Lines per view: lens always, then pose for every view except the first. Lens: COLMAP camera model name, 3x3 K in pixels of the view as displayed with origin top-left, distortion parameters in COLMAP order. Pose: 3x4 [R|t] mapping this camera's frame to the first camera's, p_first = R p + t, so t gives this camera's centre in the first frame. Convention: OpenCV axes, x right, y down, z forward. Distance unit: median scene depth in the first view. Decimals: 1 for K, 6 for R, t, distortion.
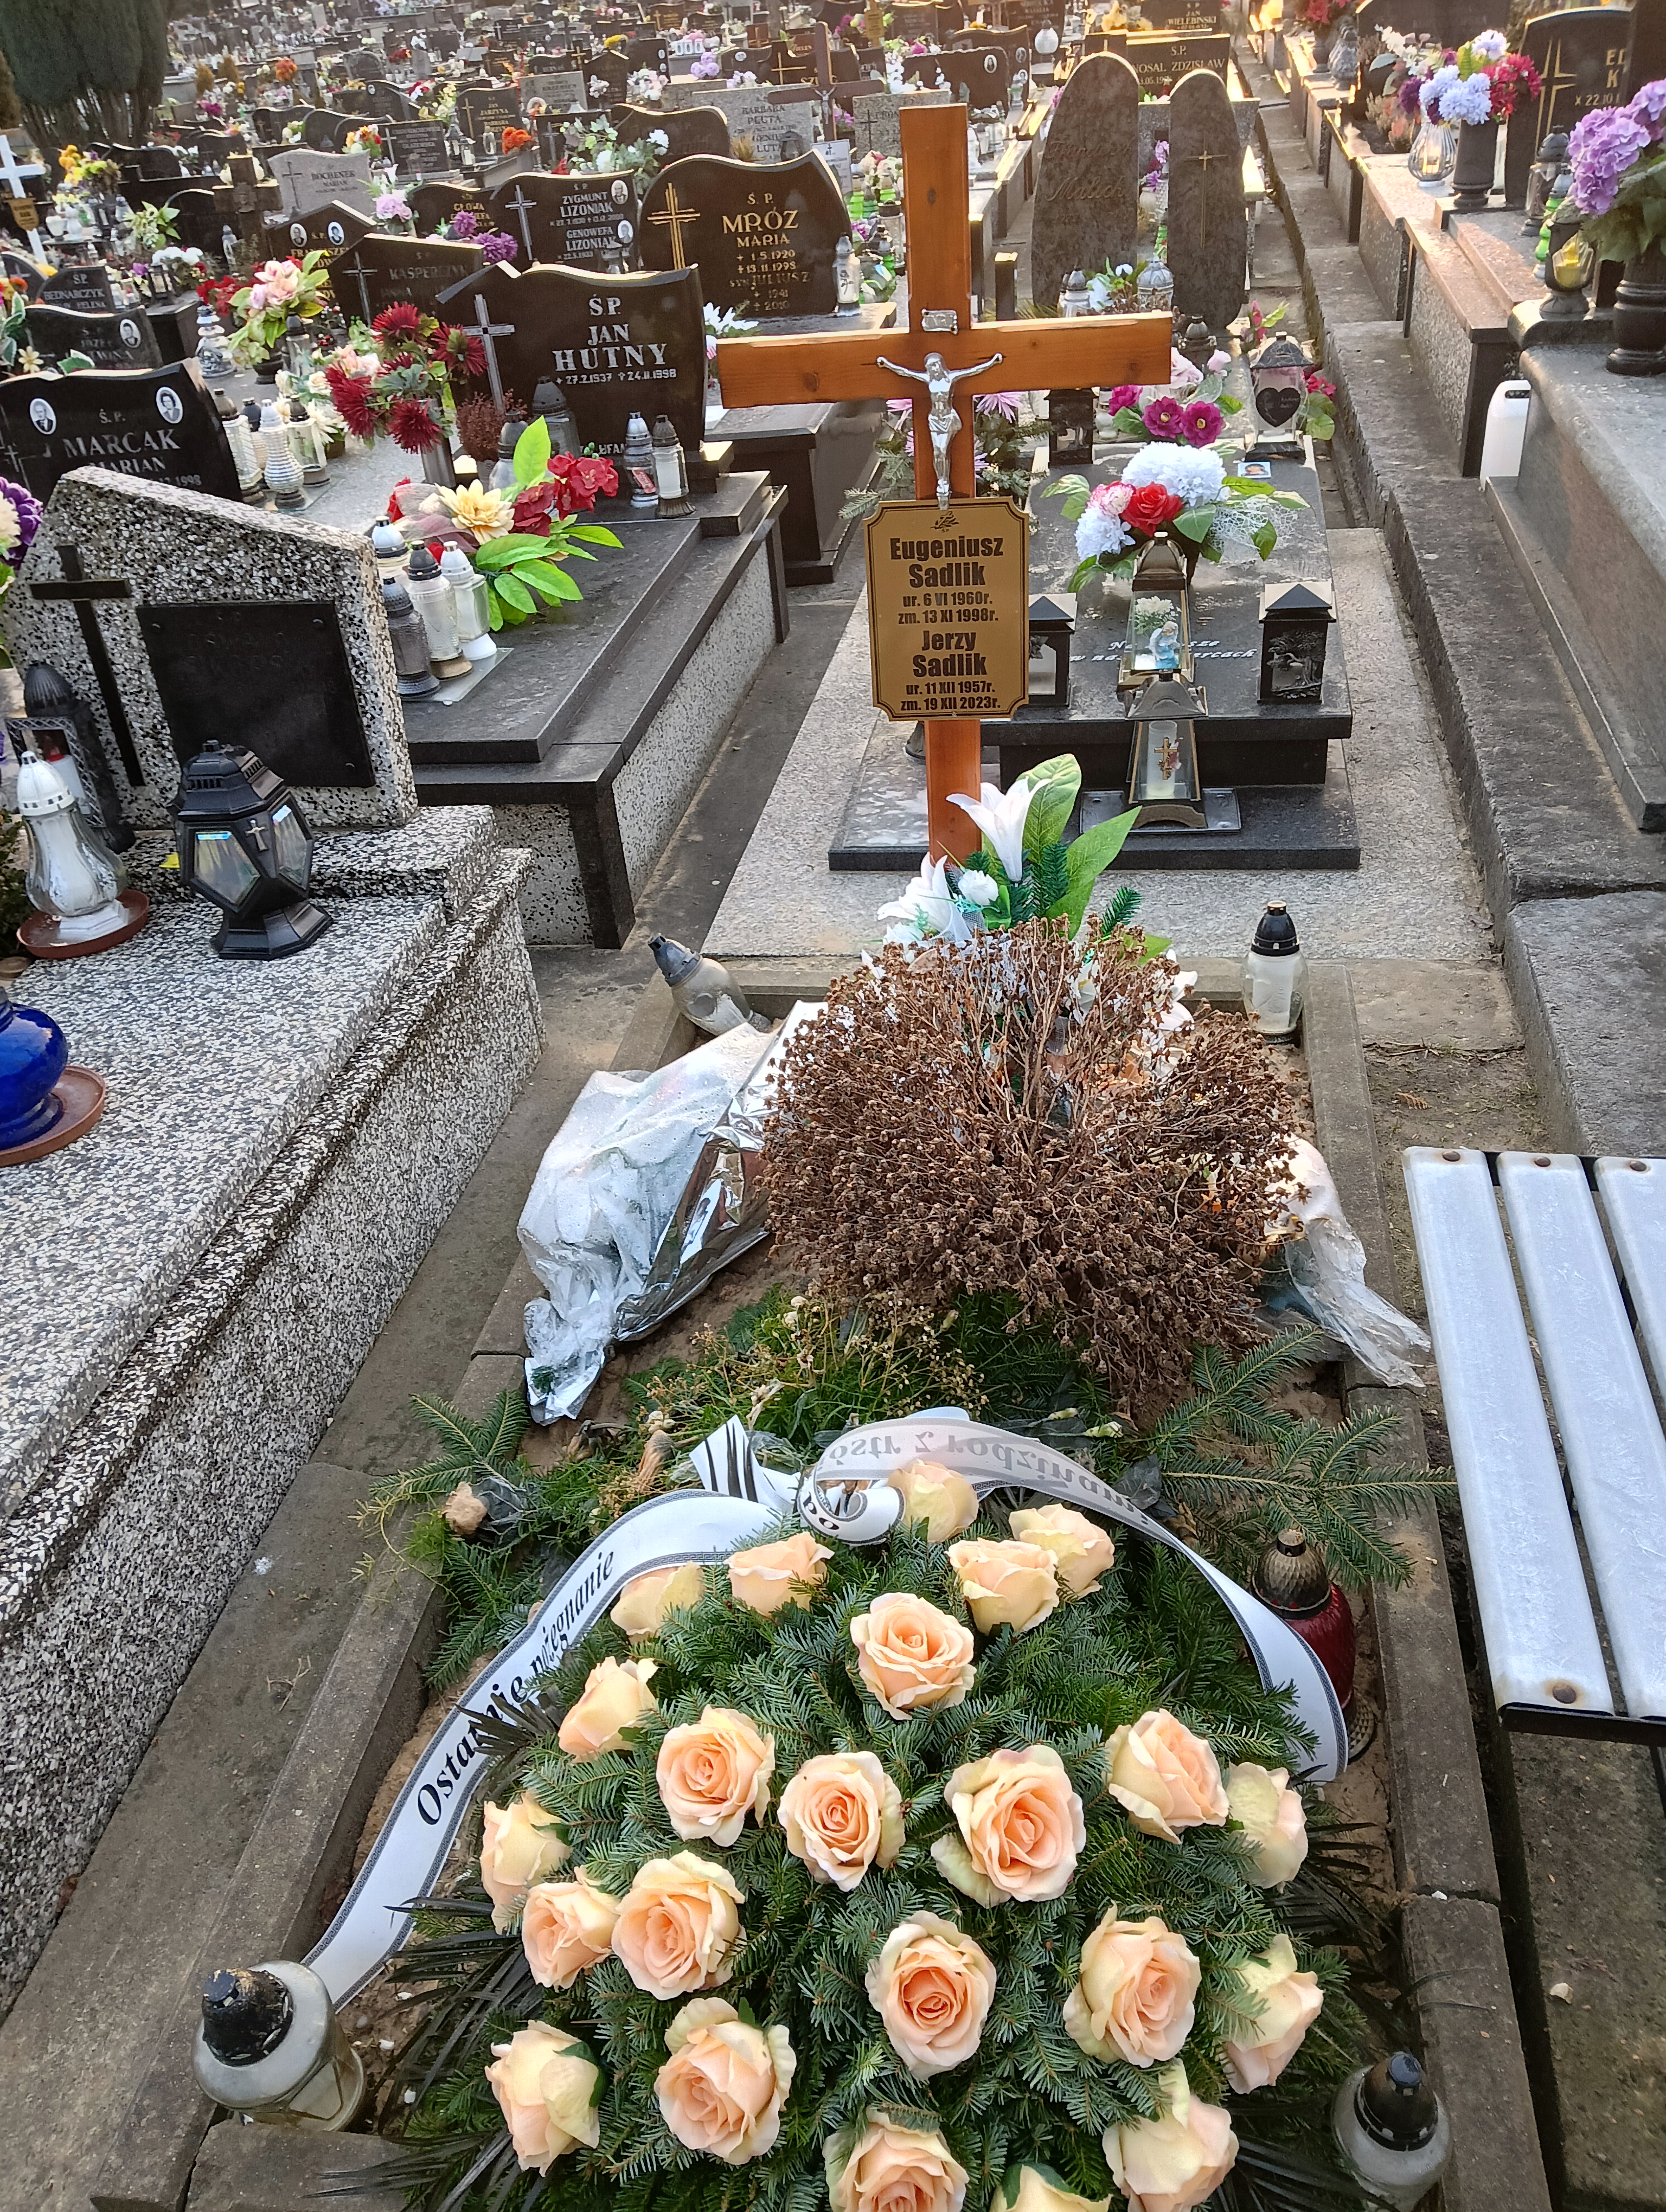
lens RADIAL K [[1752.3, 0, 848.9], [0, 1752.3, 1096.2], [0, 0, 1]] dist [0.102516, -0.205368]
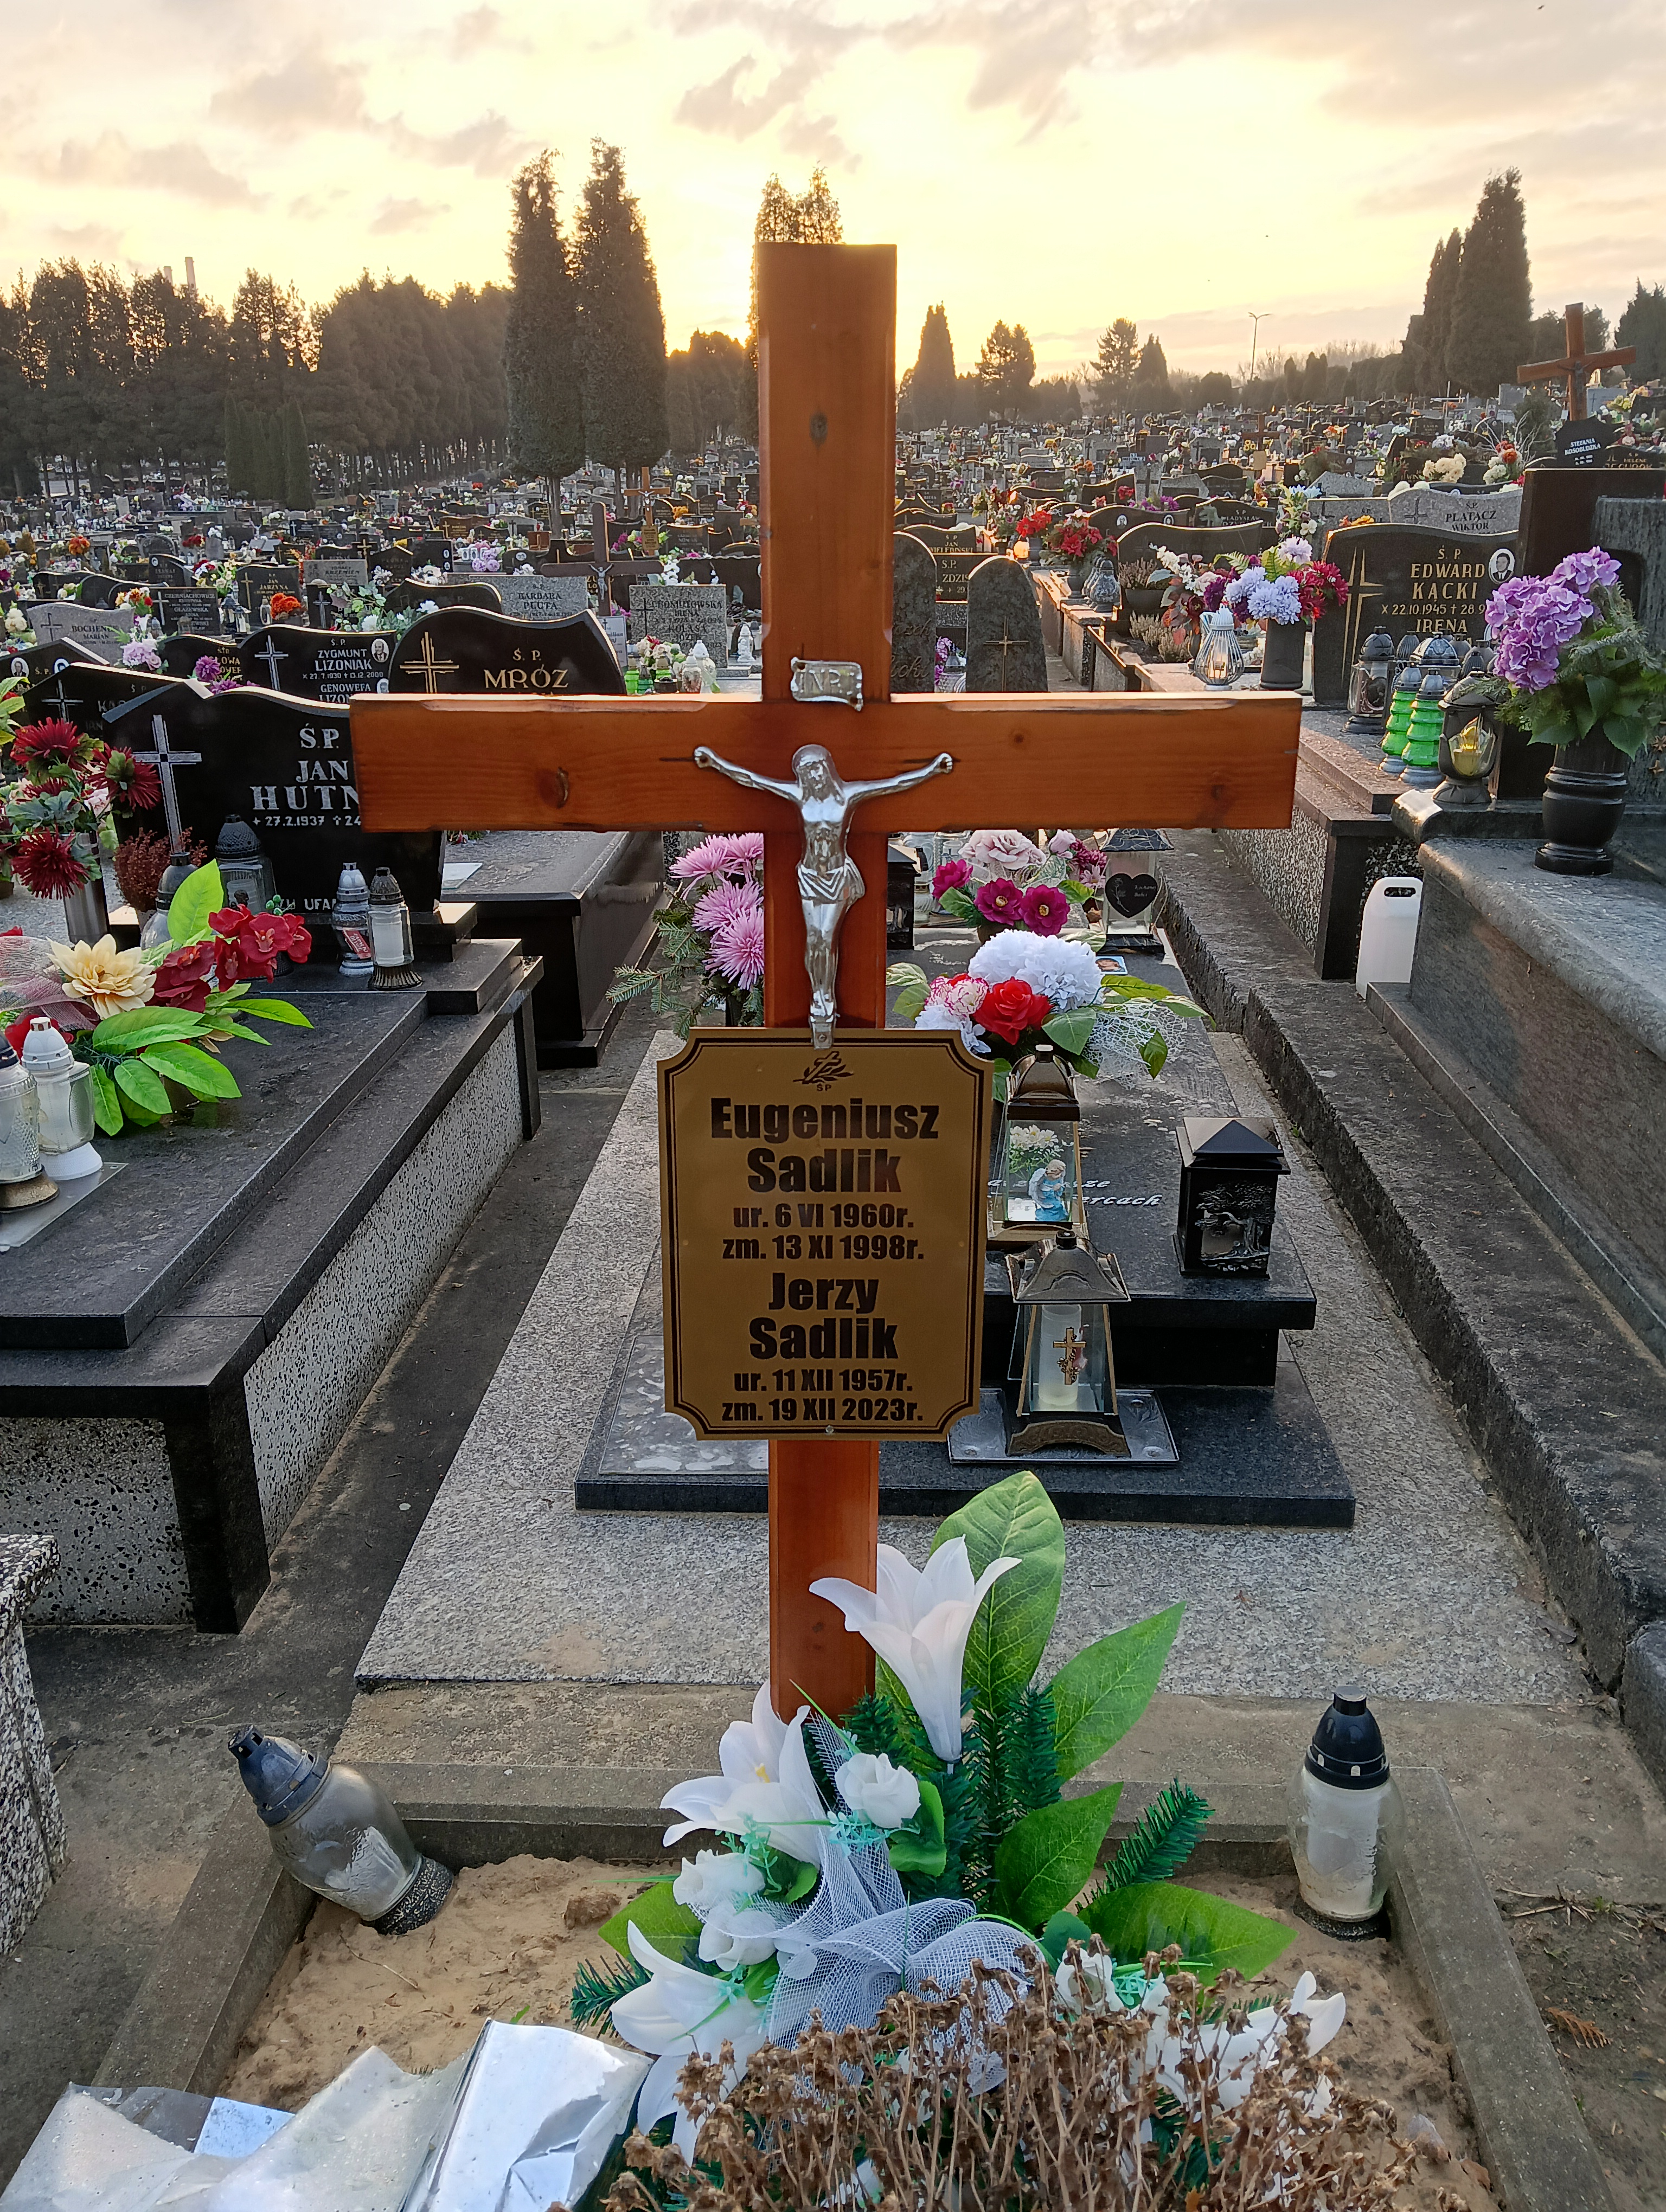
lens RADIAL K [[1762.6, 0, 861.4], [0, 1762.6, 1120.3], [0, 0, 1]] dist [0.131004, -0.282301]
pose [[0.989732, 0.028927, 0.139981, -0.002089], [0.004997, 0.971708, -0.236131, -0.098504], [-0.142851, 0.234406, 0.961586, 0.266102]]
